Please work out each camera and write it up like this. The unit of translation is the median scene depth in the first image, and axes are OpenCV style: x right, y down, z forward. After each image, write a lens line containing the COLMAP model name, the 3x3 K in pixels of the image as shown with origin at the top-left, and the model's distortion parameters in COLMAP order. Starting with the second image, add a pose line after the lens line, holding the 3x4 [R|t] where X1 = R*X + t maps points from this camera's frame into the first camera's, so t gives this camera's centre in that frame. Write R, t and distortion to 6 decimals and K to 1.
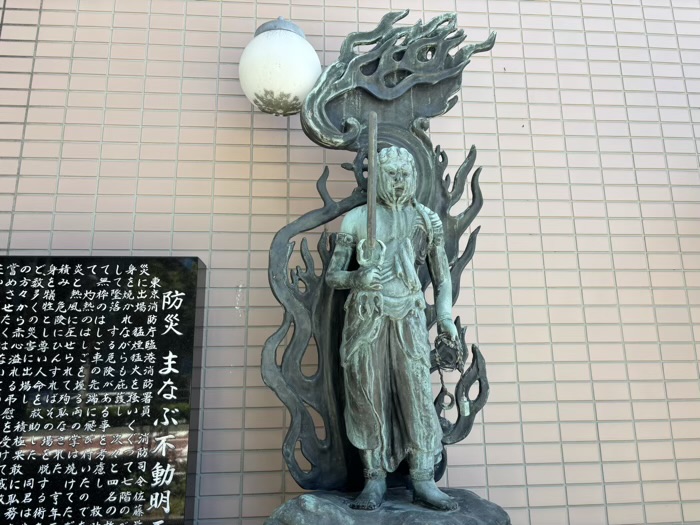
lens RADIAL K [[526.9, 0, 350.0], [0, 526.9, 262.5], [0, 0, 1]] dist [0.067676, -0.098021]
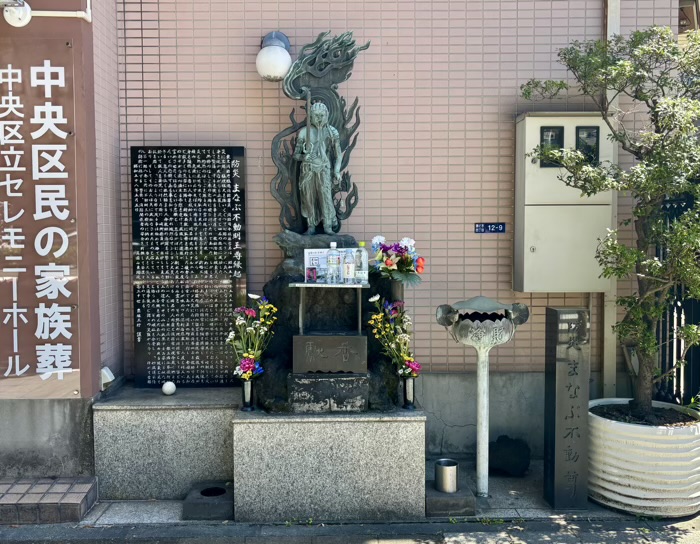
lens RADIAL K [[649.6, 0, 350.0], [0, 649.6, 272.0], [0, 0, 1]] dist [0.090902, -0.003127]
pose [[0.998891, 0.010510, -0.045890, 0.383573], [0.002284, 0.962794, 0.270225, -0.285818], [0.047023, -0.270030, 0.961703, -2.219263]]
